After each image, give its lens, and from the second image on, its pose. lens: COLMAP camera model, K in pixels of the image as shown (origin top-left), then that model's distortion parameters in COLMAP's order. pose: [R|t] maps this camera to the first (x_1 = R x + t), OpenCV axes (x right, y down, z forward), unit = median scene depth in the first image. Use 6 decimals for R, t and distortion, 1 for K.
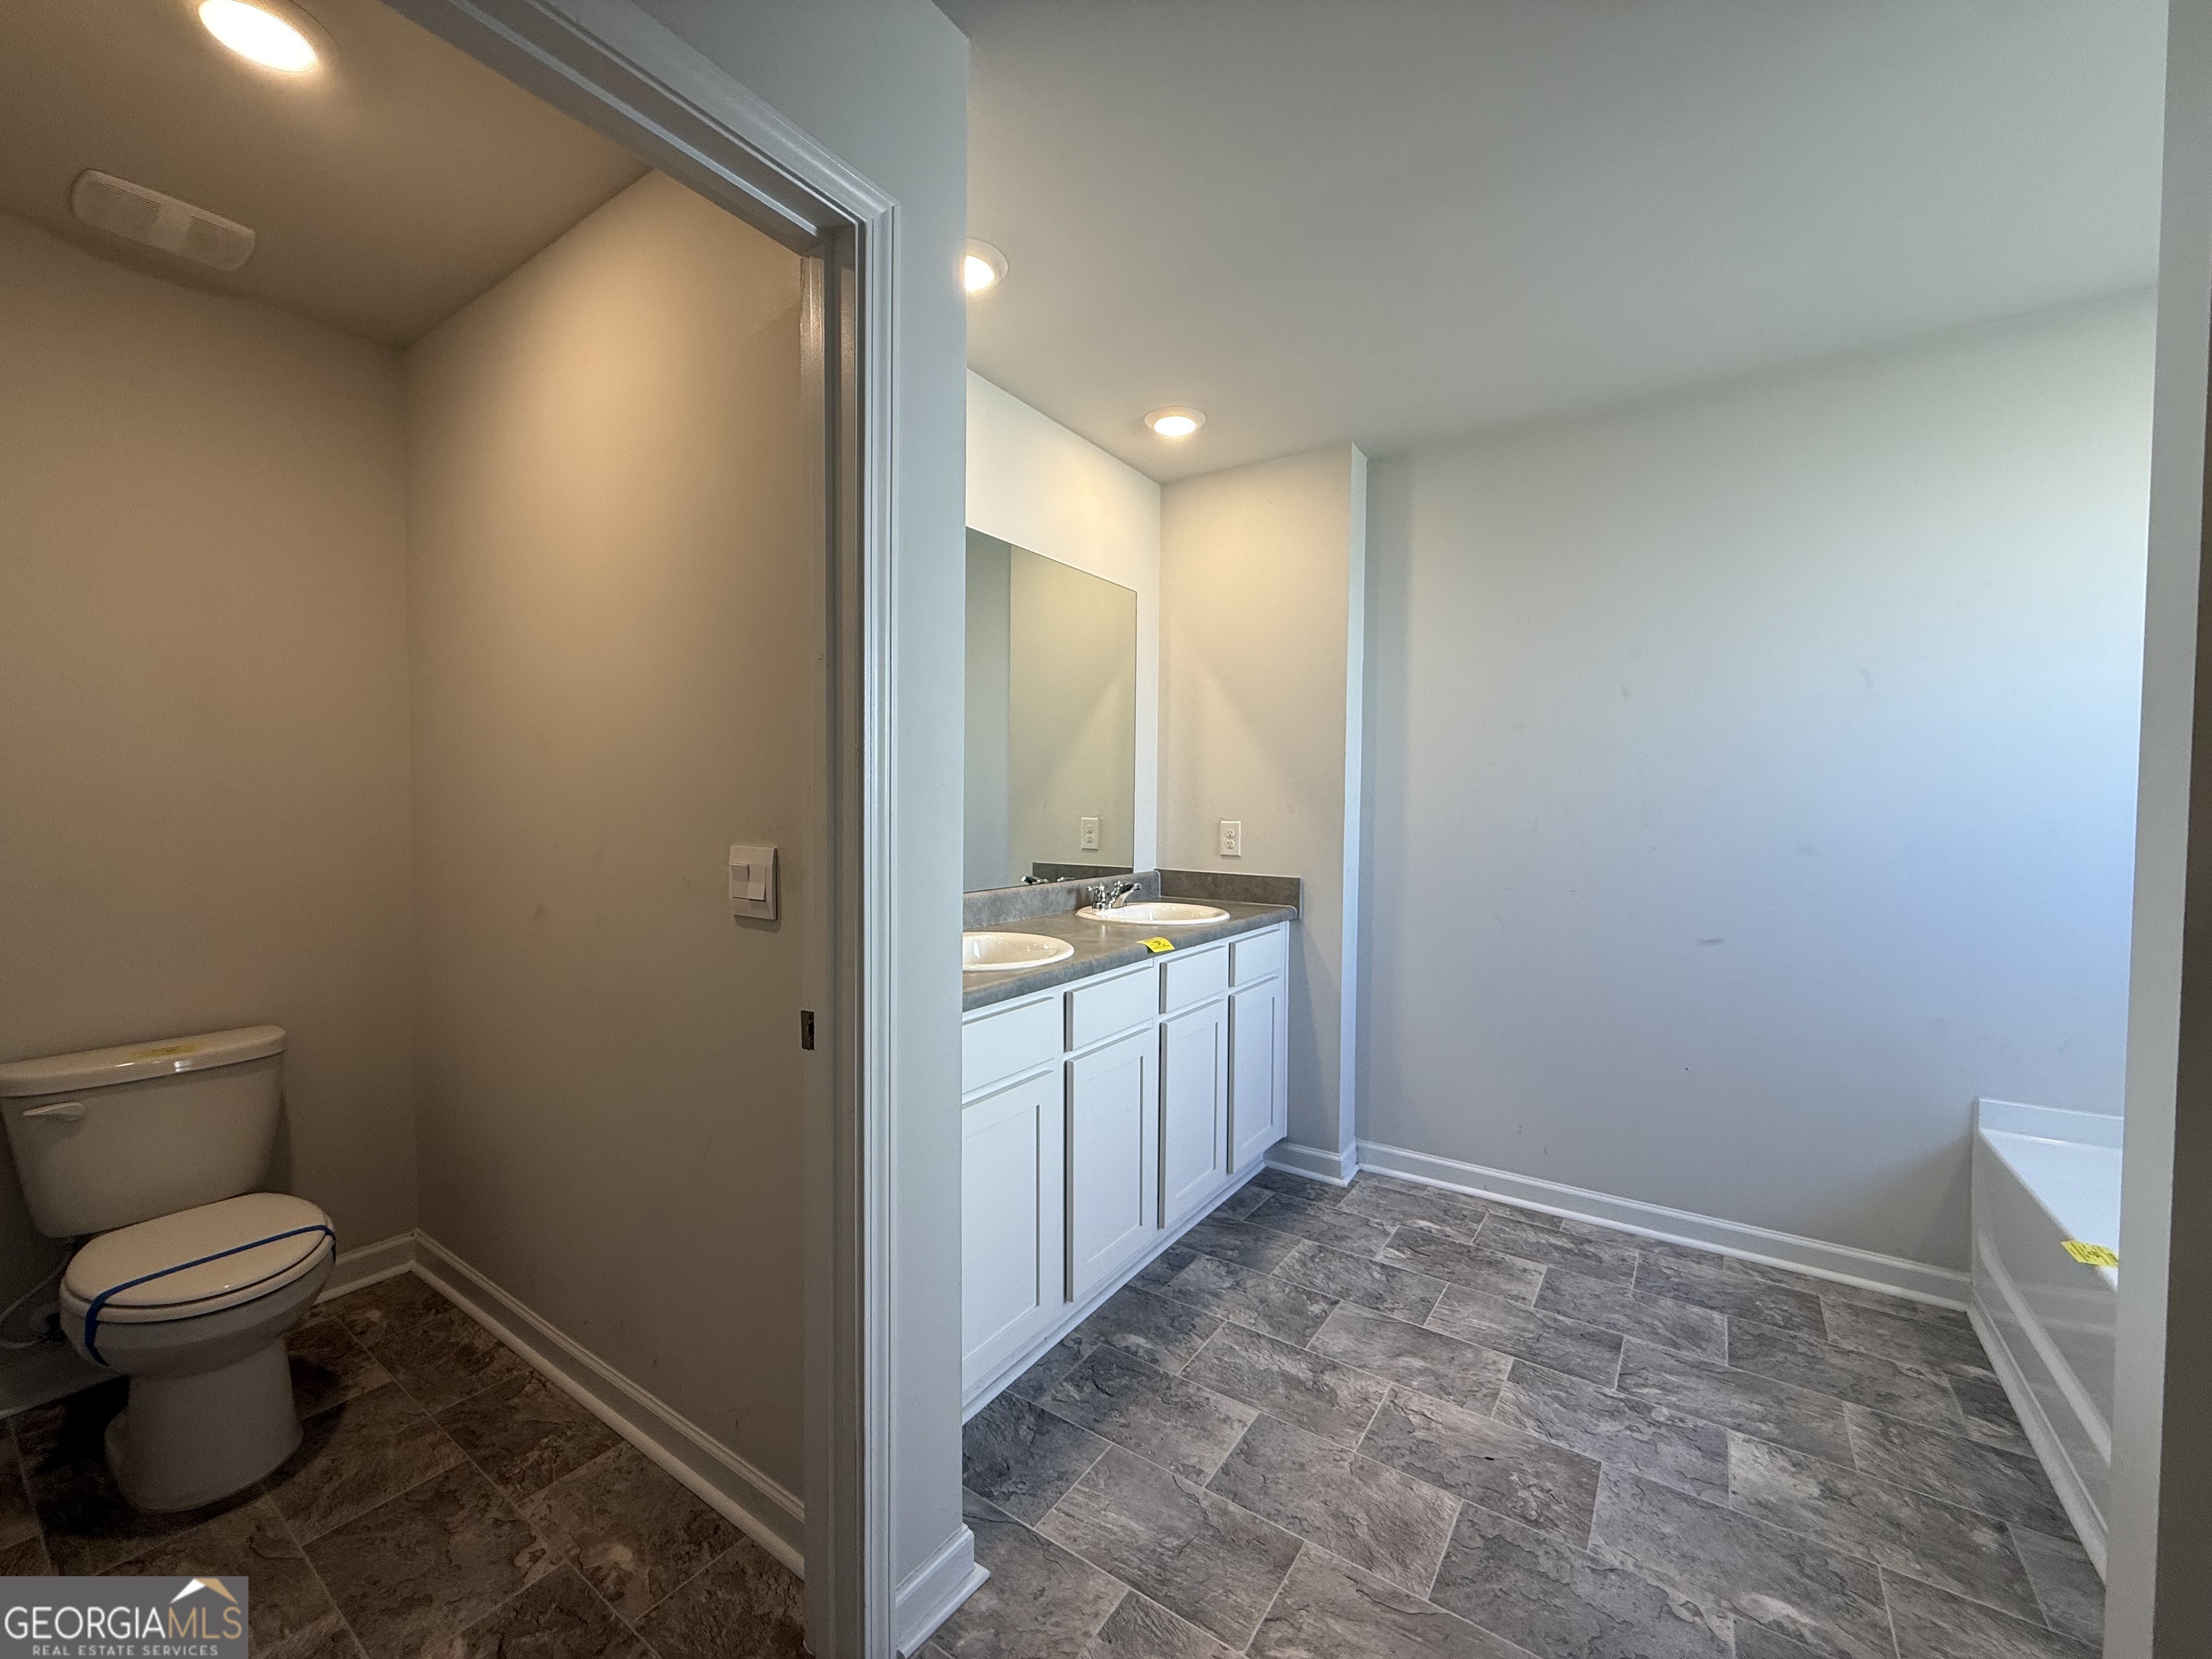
lens RADIAL K [[883.2, 0, 1097.9], [0, 883.2, 829.4], [0, 0, 1]] dist [-0.000024, 0.000055]
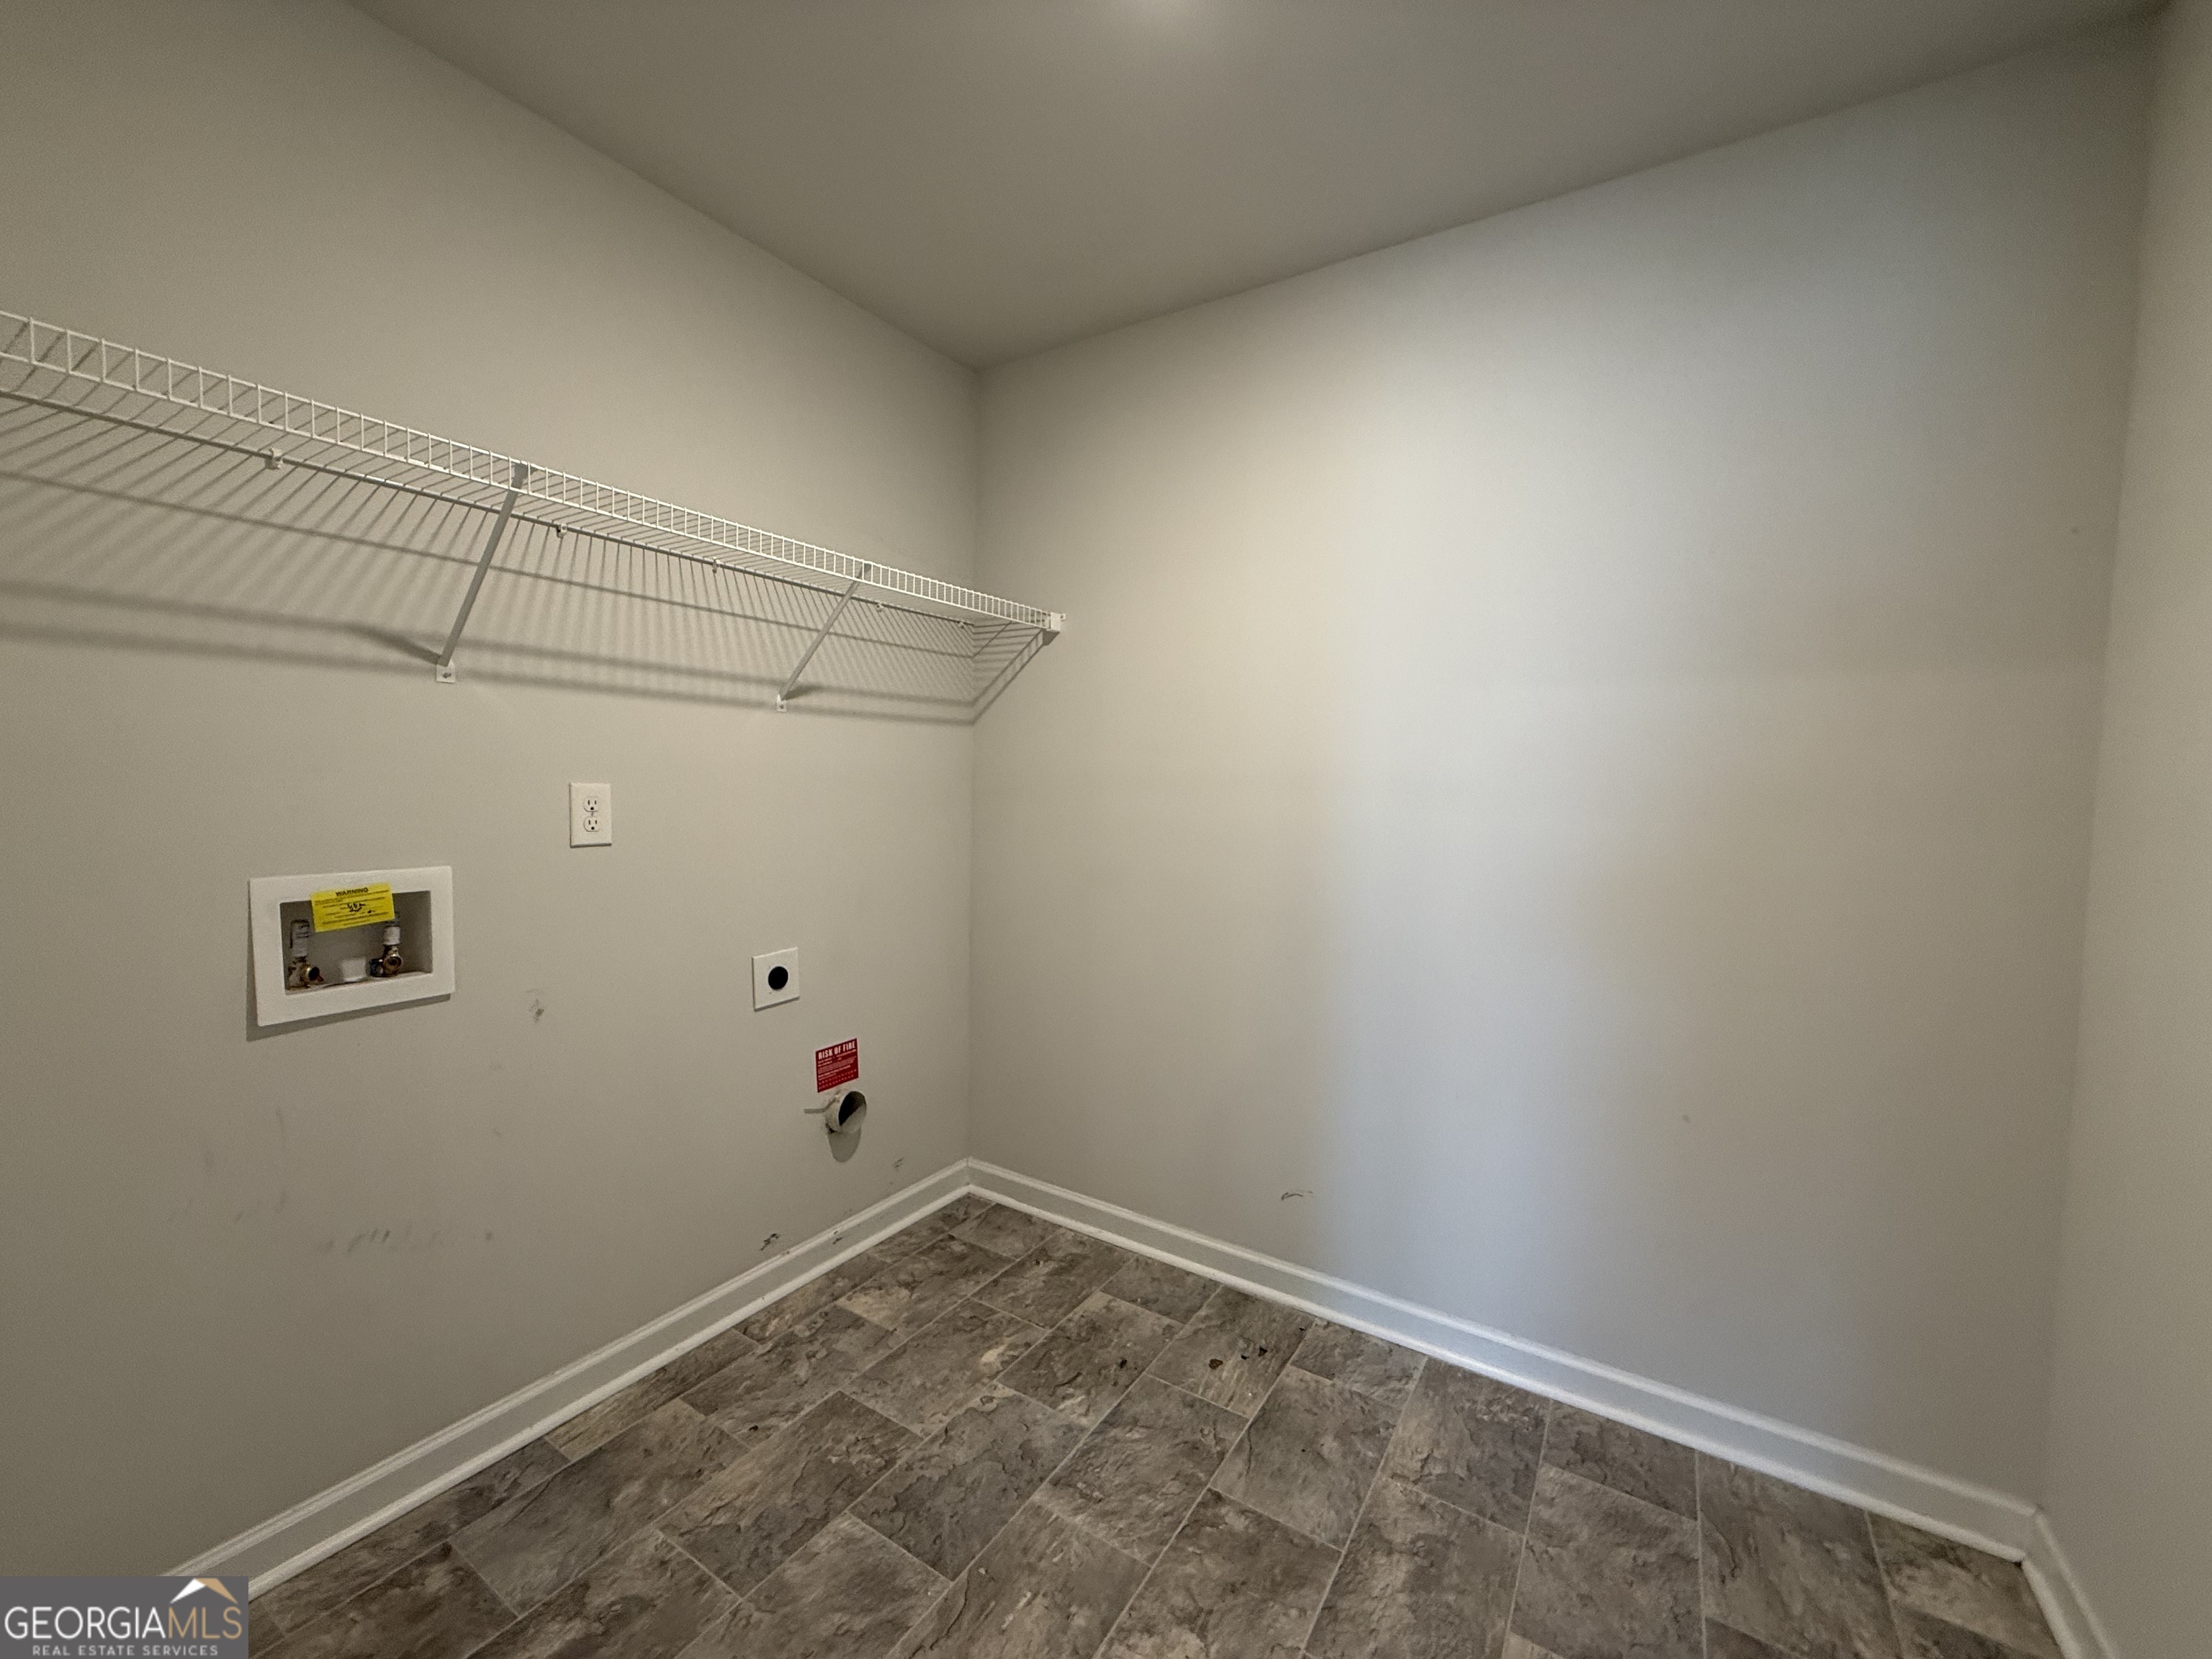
lens RADIAL K [[883.2, 0, 1111.1], [0, 883.2, 830.7], [0, 0, 1]] dist [-0.000024, 0.000055]
pose [[-0.052293, -0.059466, 0.996860, -0.366707], [-0.000115, 0.998226, 0.059541, -0.029599], [-0.998632, 0.002999, -0.052207, 1.041028]]
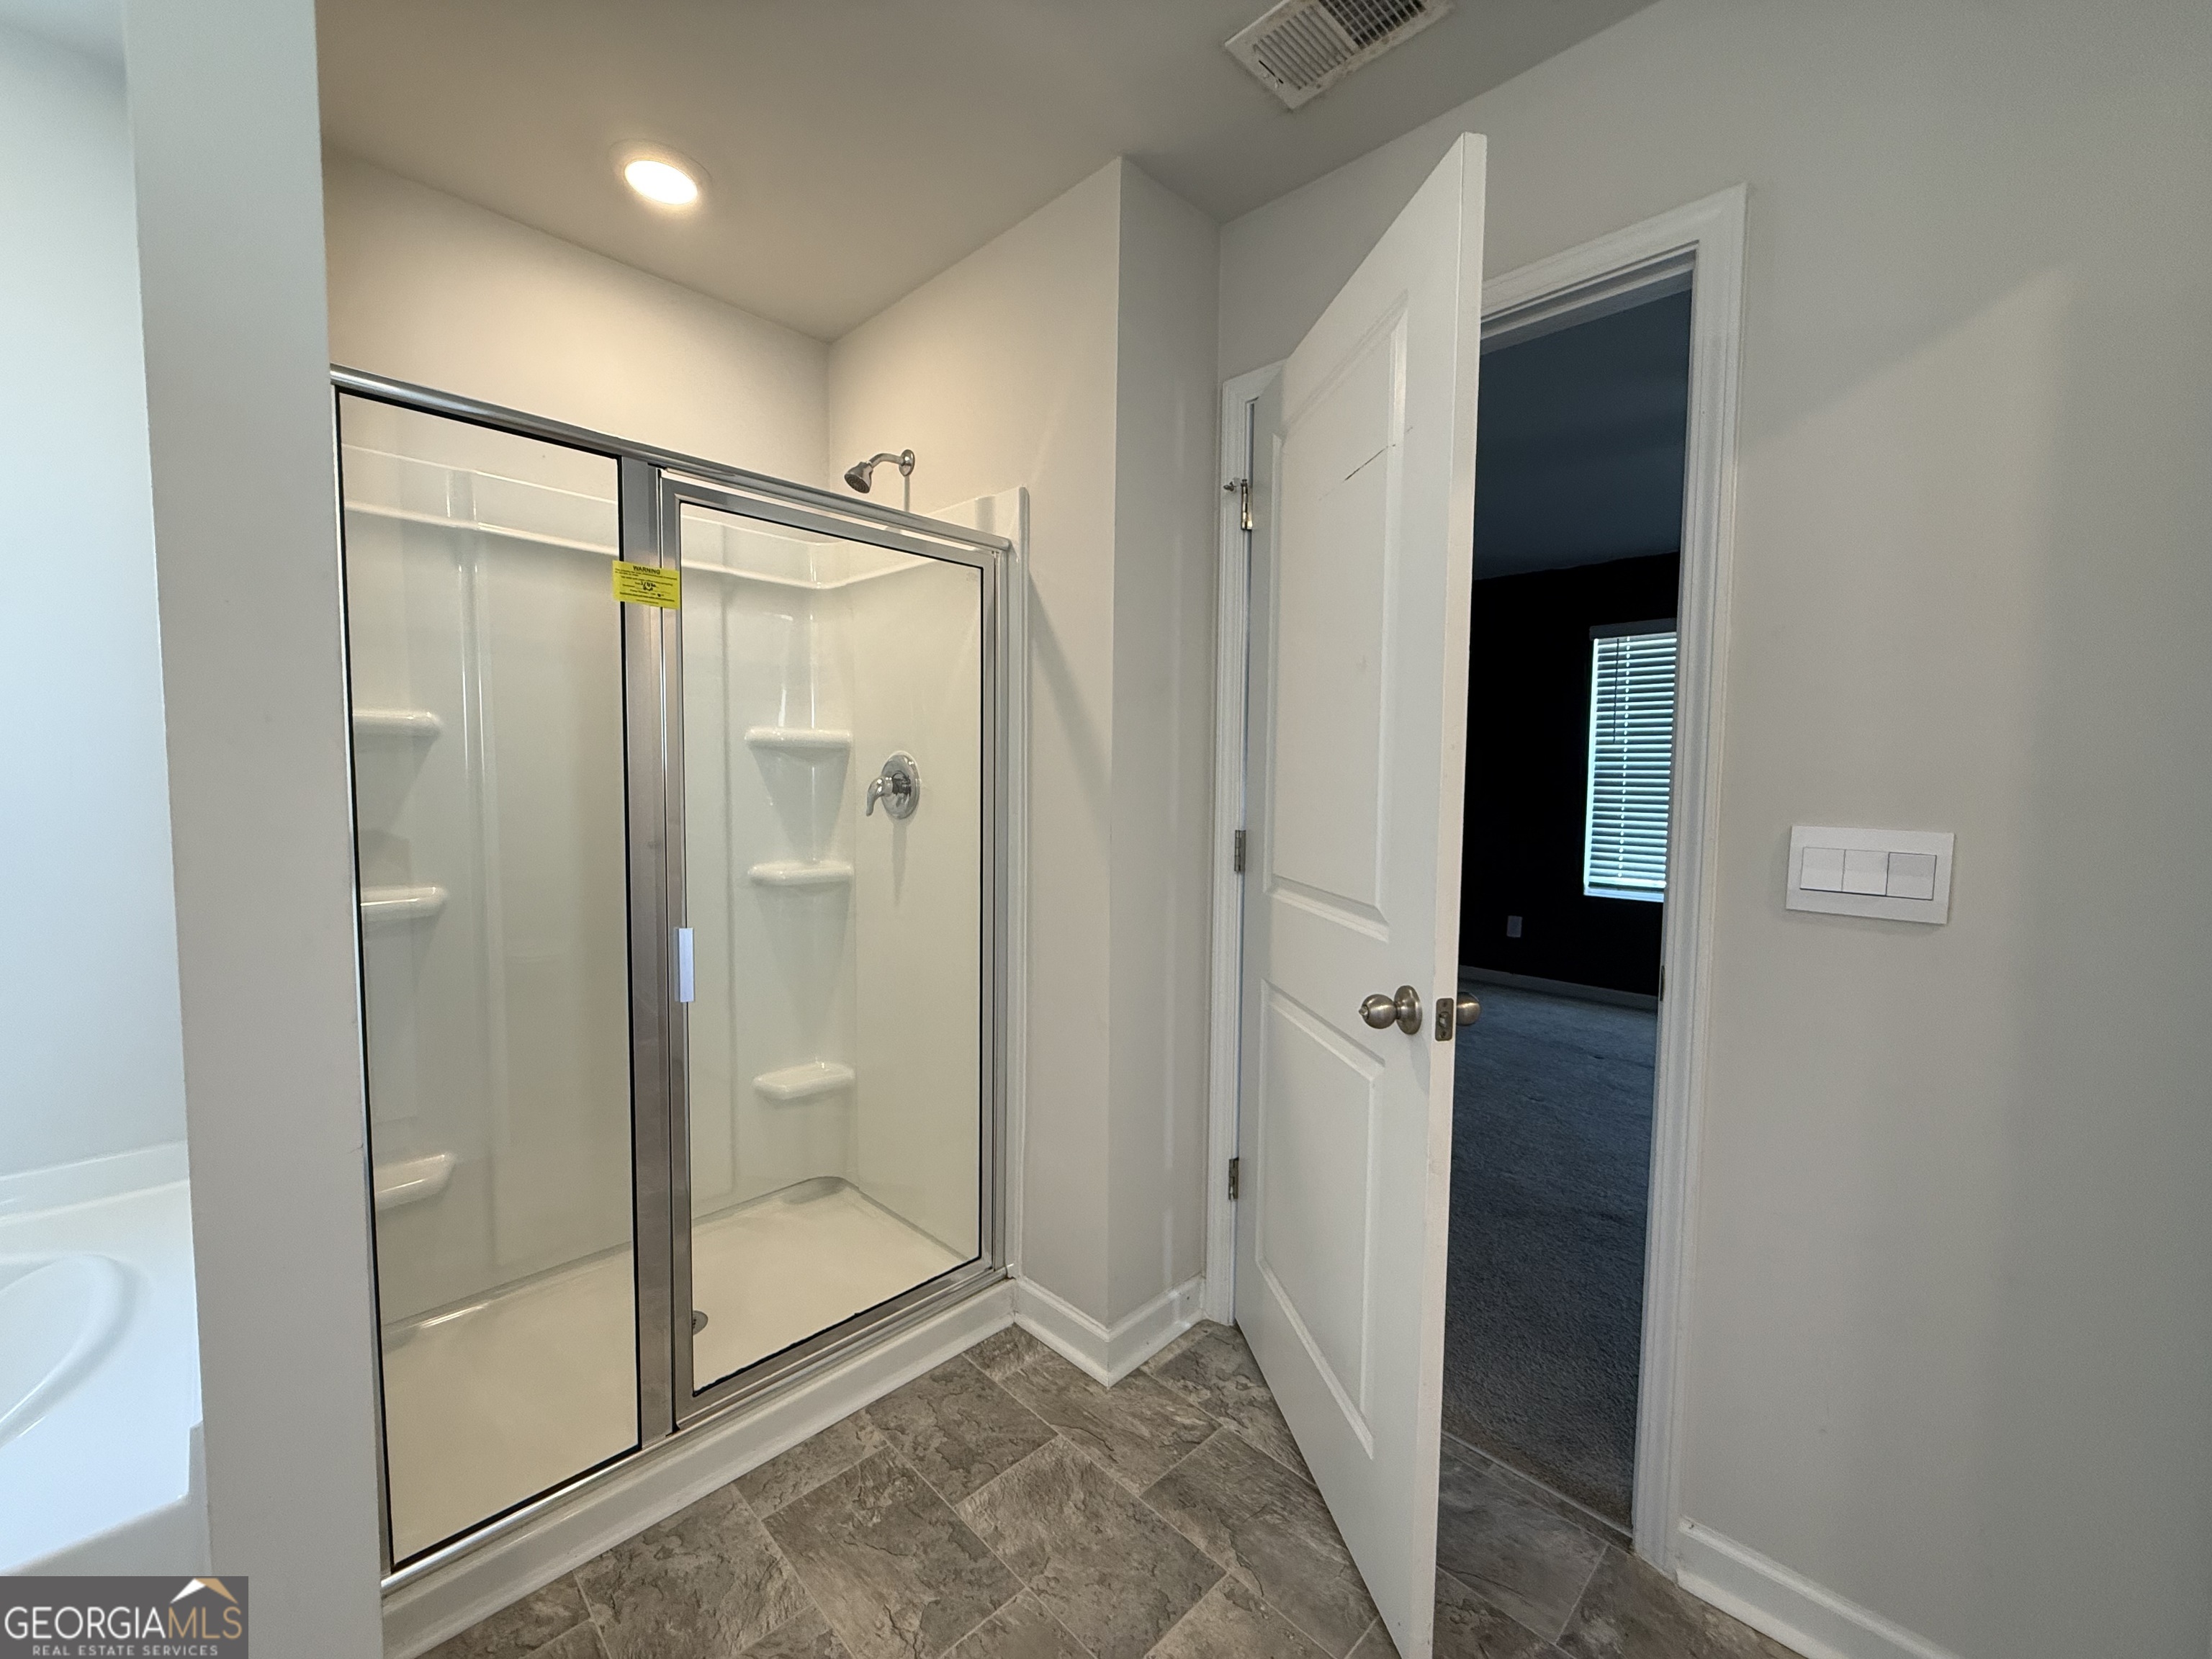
lens RADIAL K [[883.2, 0, 1107.9], [0, 883.2, 825.7], [0, 0, 1]] dist [-0.000024, 0.000055]
pose [[-0.983659, -0.034287, 0.176745, 0.447655], [-0.019212, 0.996083, 0.086309, -0.036828], [-0.179012, 0.081503, -0.980465, 1.468215]]
